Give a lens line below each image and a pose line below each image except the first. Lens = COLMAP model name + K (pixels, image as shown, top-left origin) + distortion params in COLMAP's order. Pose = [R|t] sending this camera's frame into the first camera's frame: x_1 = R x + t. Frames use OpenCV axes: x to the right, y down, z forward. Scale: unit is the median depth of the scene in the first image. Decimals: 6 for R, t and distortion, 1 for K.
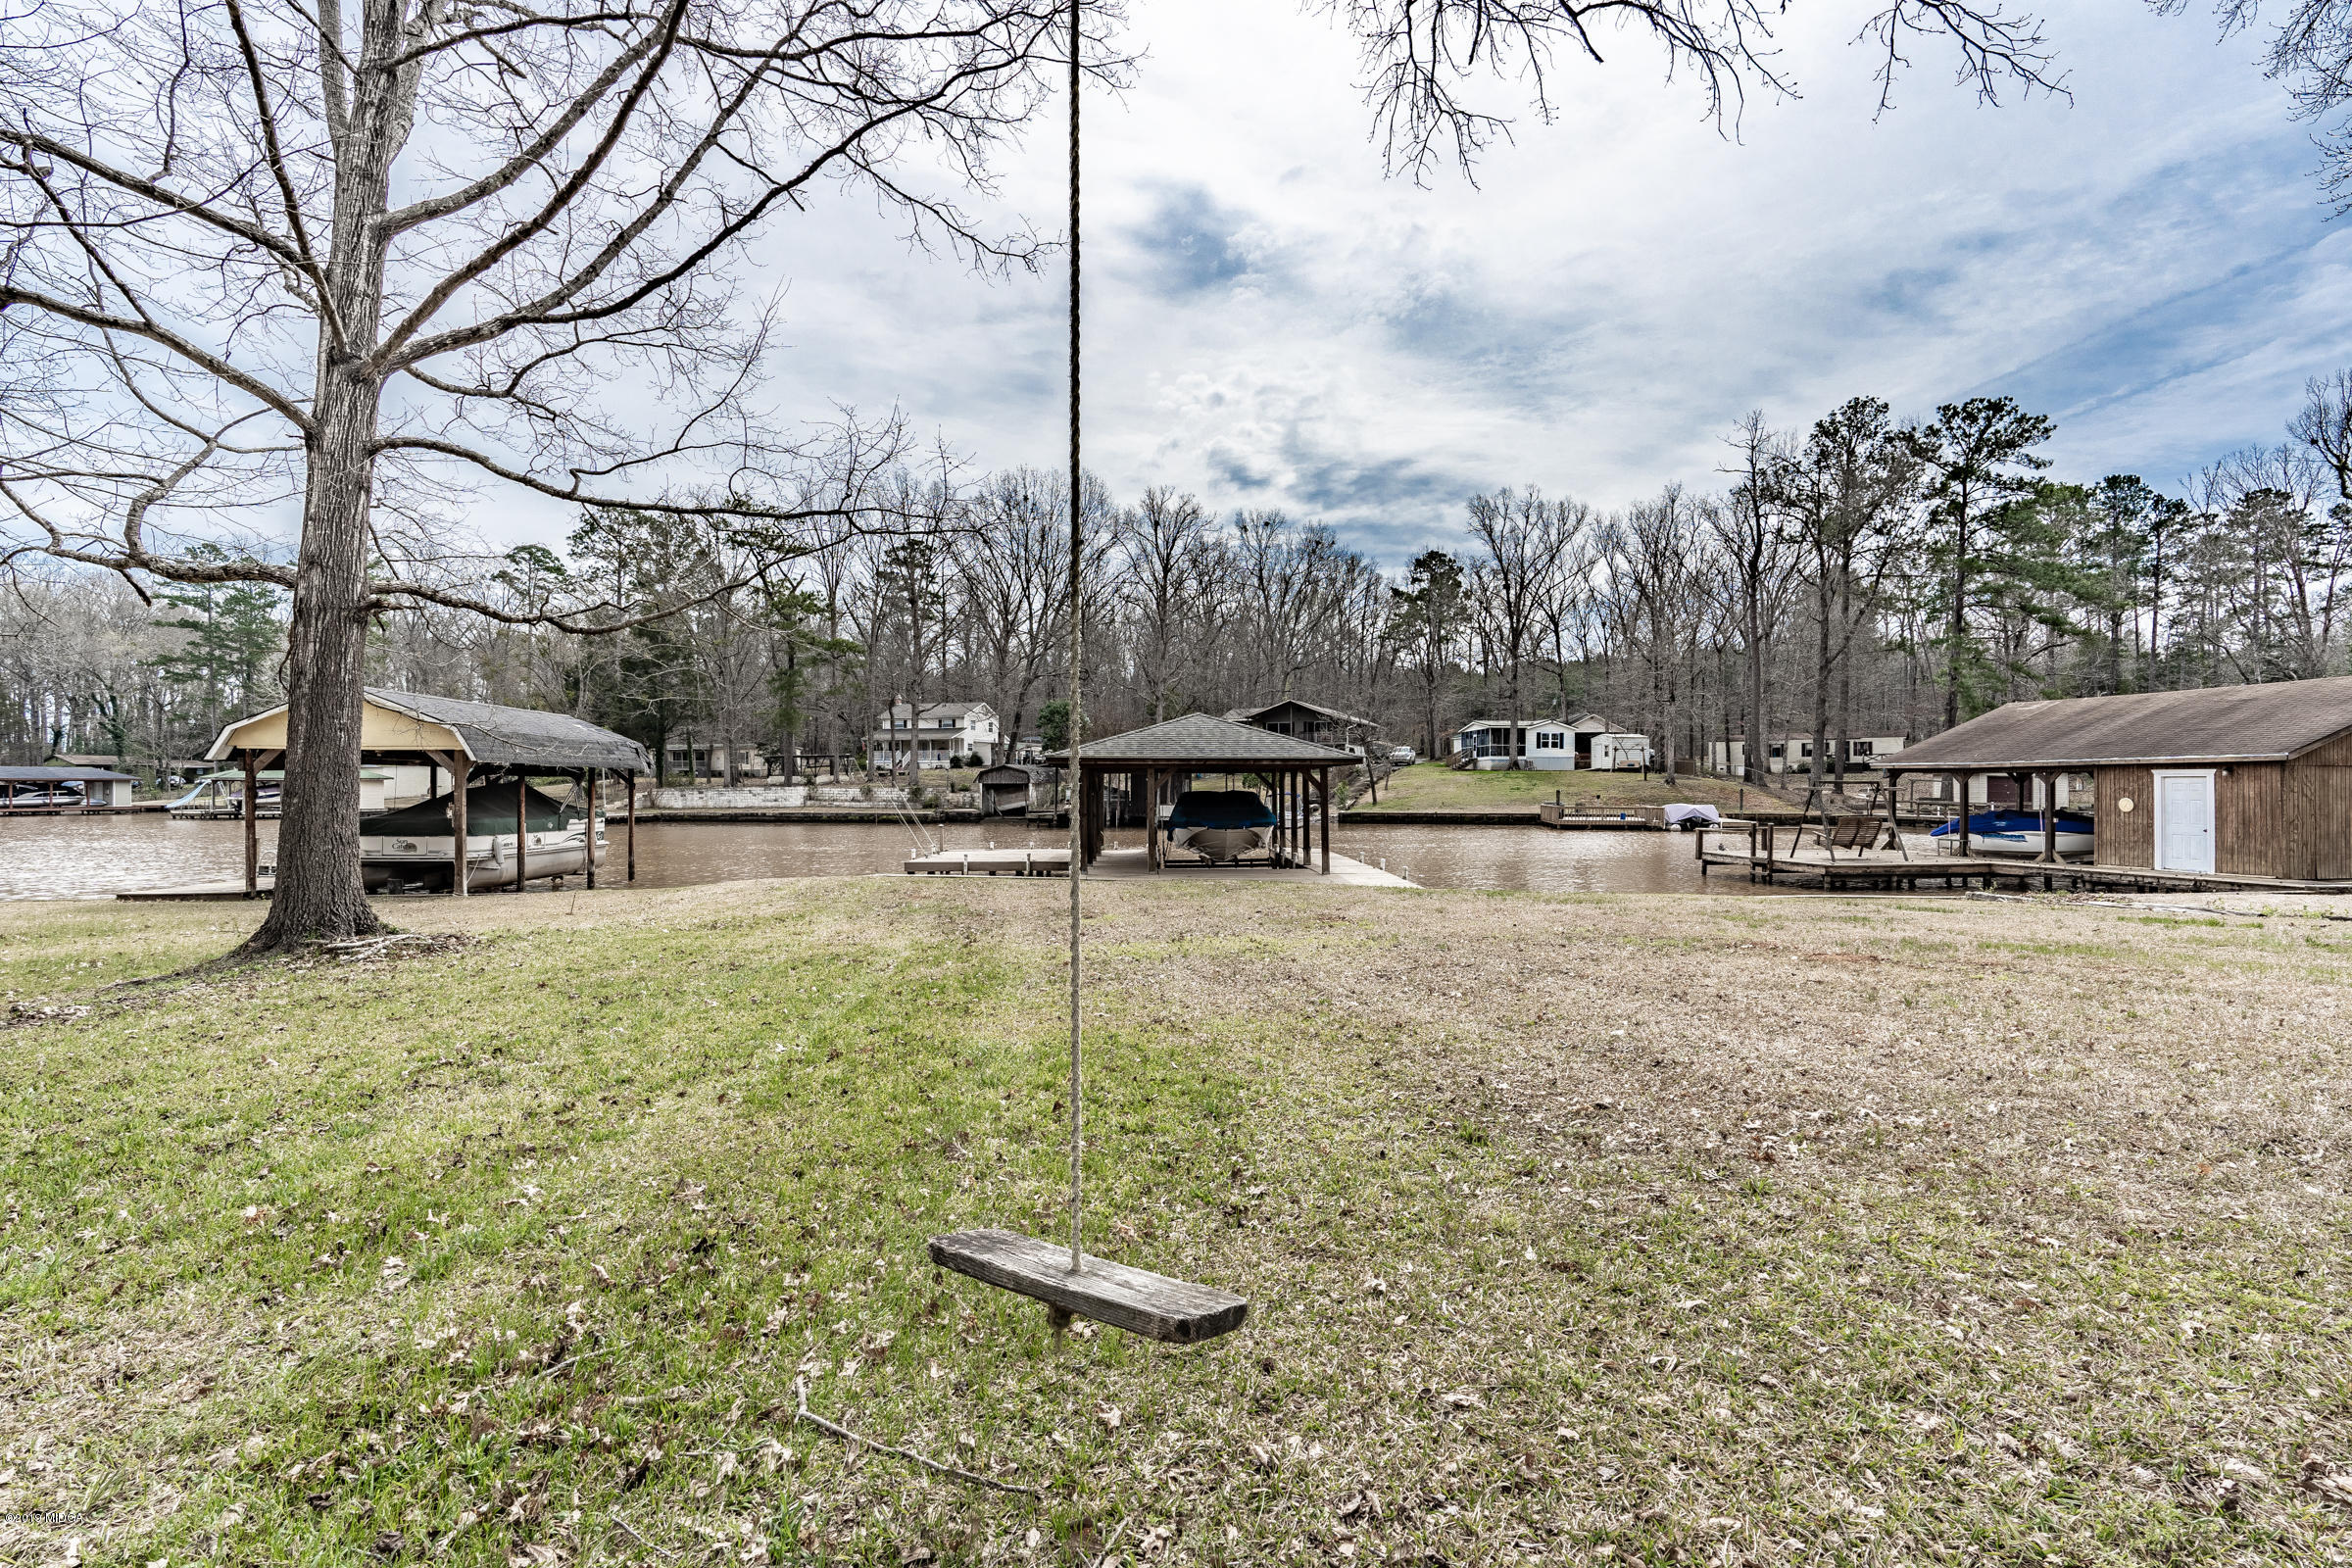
lens RADIAL K [[1059.1, 0, 1174.3], [0, 1059.1, 782.7], [0, 0, 1]] dist [-0.010011, 0.003714]
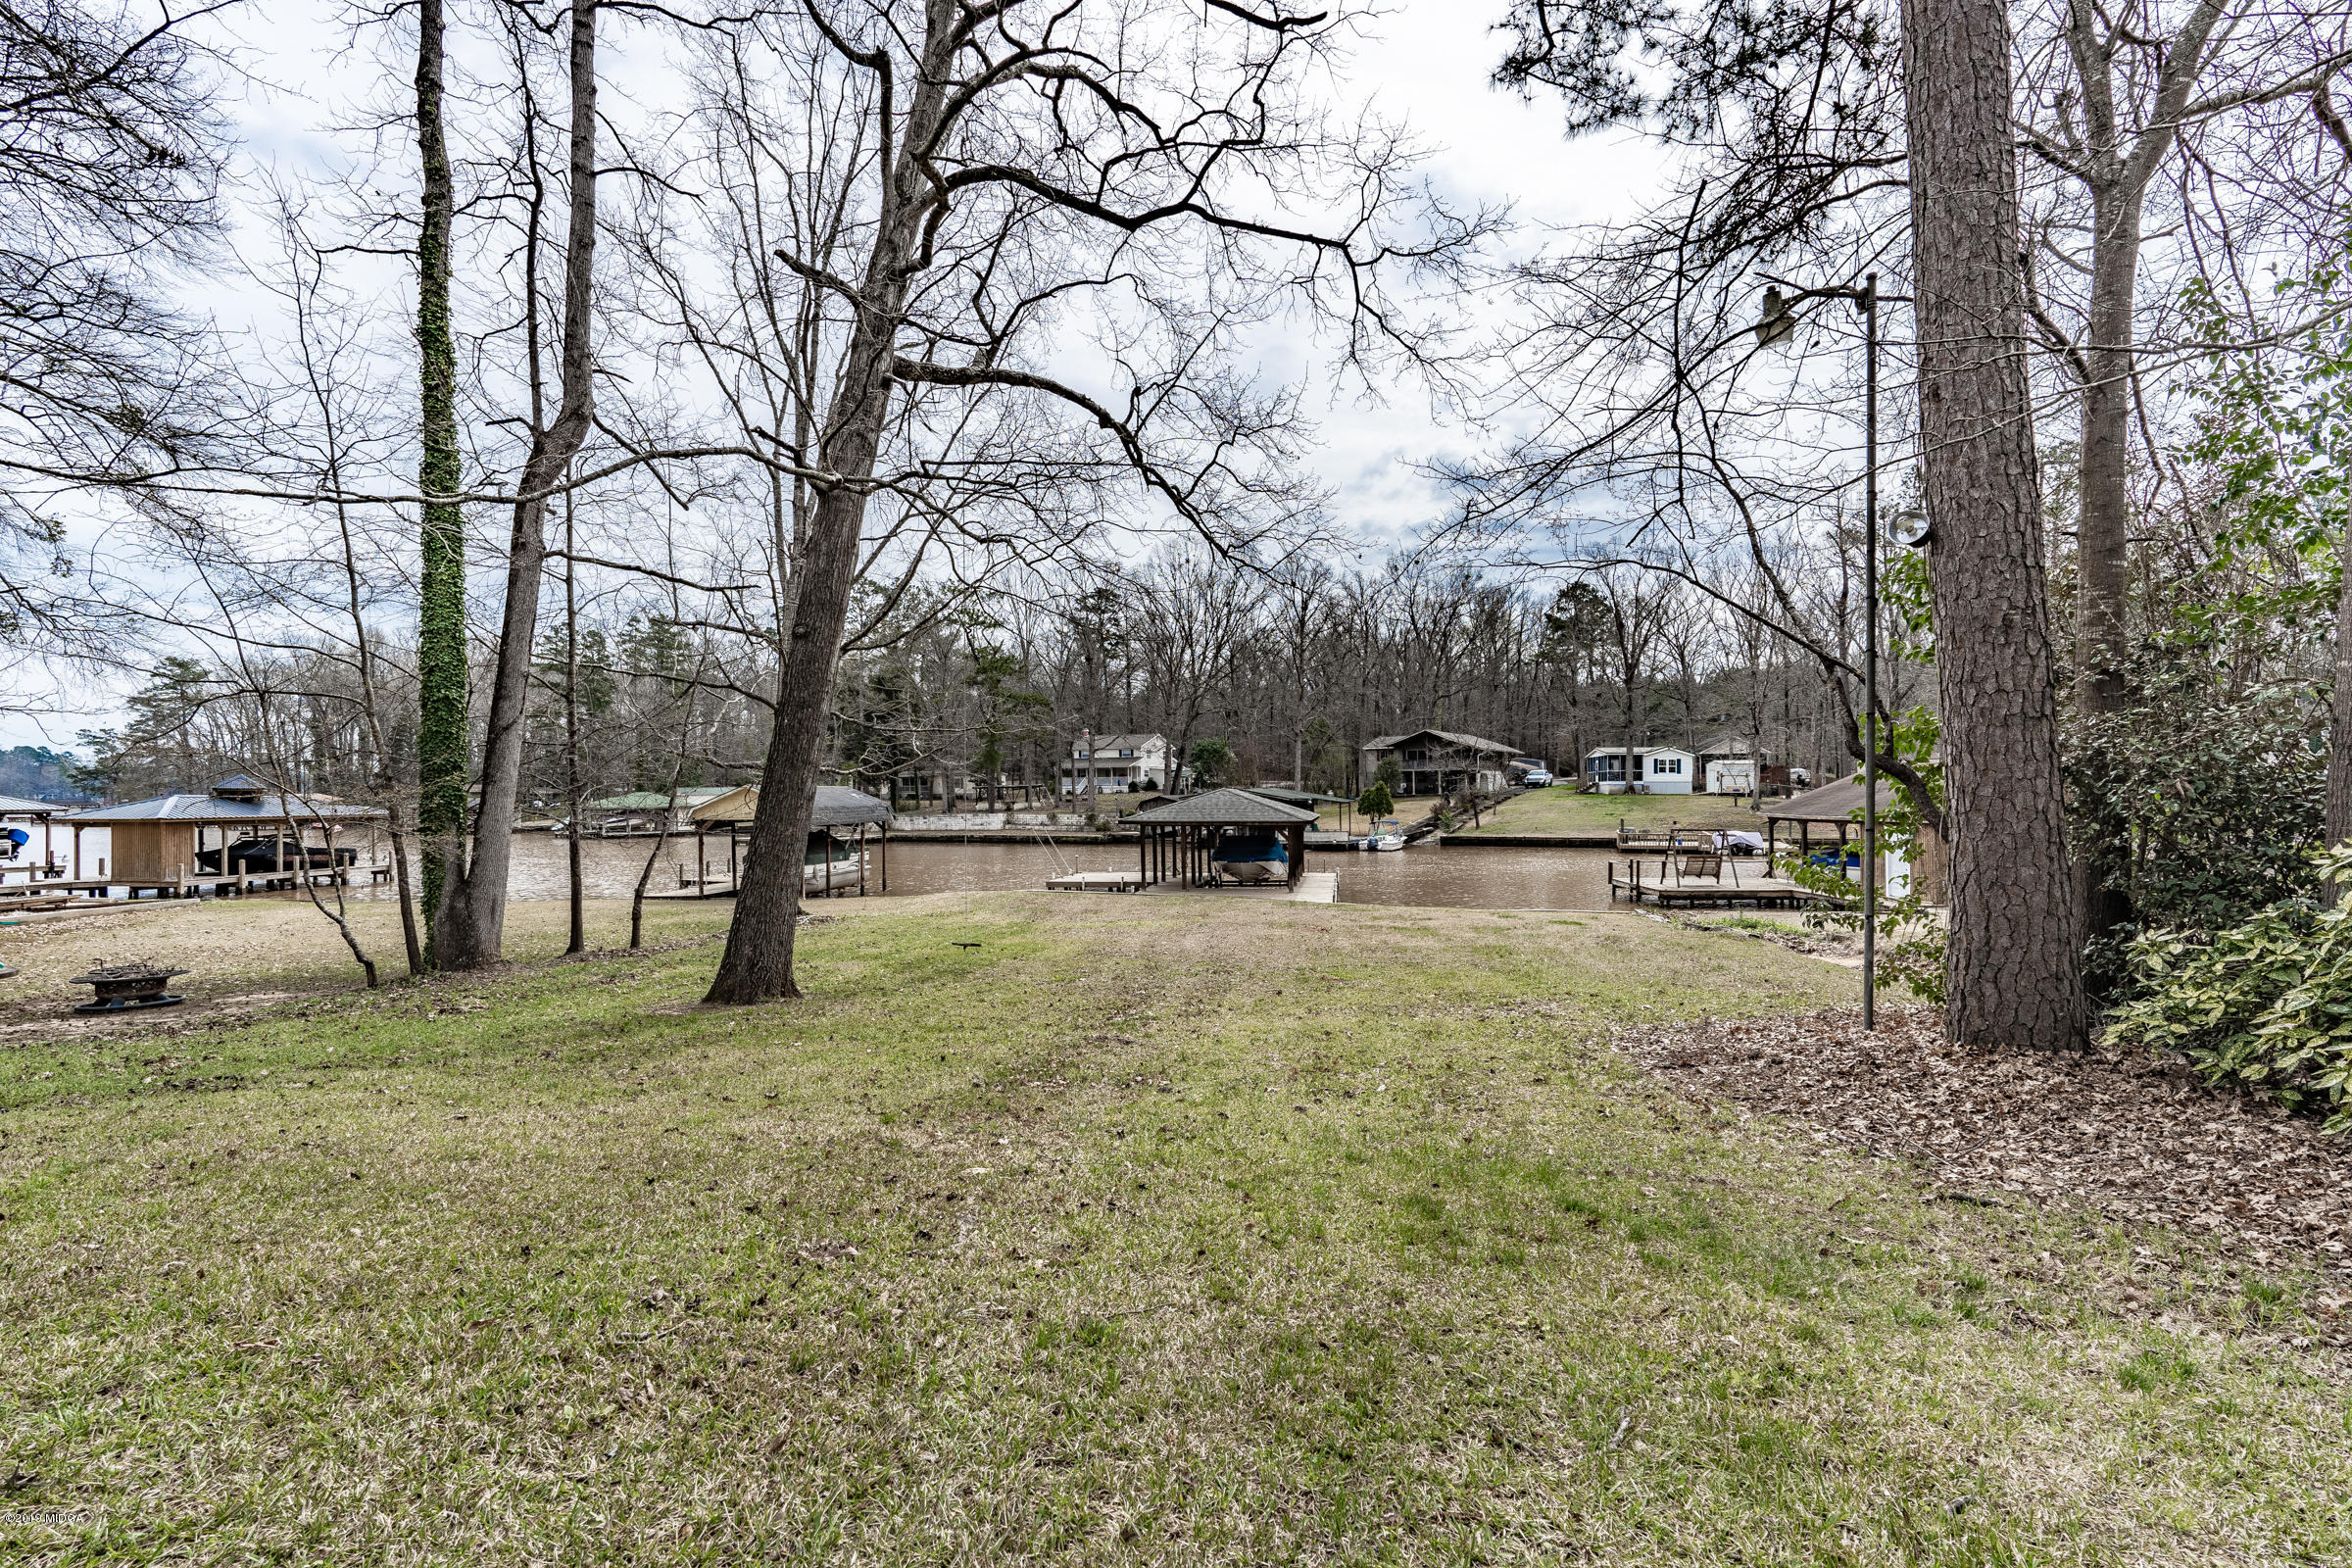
lens RADIAL K [[1059.1, 0, 1170.1], [0, 1059.1, 780.6], [0, 0, 1]] dist [-0.010011, 0.003714]
pose [[0.981440, -0.008435, -0.191582, 0.066076], [0.006348, 0.999914, -0.011504, -0.015998], [0.191663, 0.010074, 0.981409, -0.148702]]
